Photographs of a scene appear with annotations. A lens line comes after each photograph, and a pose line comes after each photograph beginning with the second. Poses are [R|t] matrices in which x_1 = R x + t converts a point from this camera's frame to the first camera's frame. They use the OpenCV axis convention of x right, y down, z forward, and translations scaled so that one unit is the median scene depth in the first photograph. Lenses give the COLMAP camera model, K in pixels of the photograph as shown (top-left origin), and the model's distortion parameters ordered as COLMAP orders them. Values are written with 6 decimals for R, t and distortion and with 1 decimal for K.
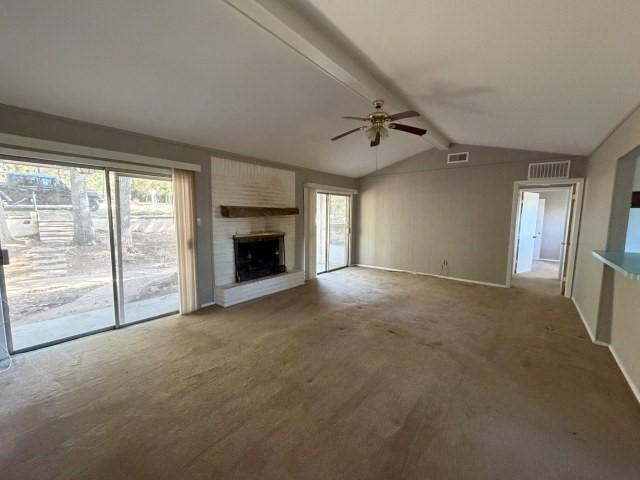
lens RADIAL K [[257.7, 0, 318.6], [0, 257.7, 240.6], [0, 0, 1]] dist [-0.000990, -0.000143]
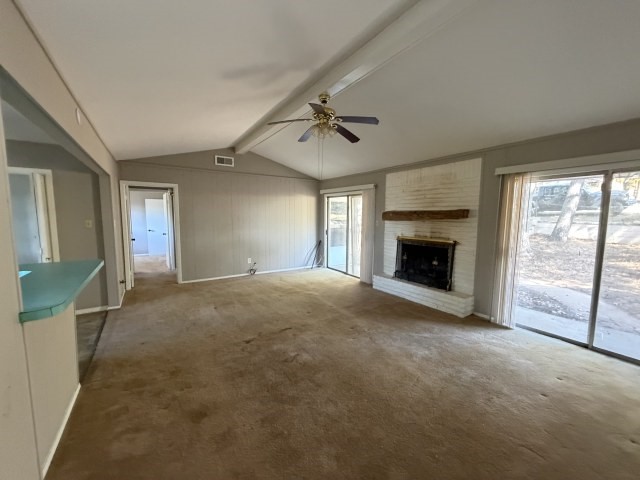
lens RADIAL K [[257.7, 0, 318.6], [0, 257.7, 240.6], [0, 0, 1]] dist [-0.000990, -0.000143]
pose [[-0.279902, 0.082861, -0.956446, 0.841192], [-0.107184, 0.987342, 0.116905, -0.092784], [0.954026, 0.135238, -0.267478, 0.928285]]
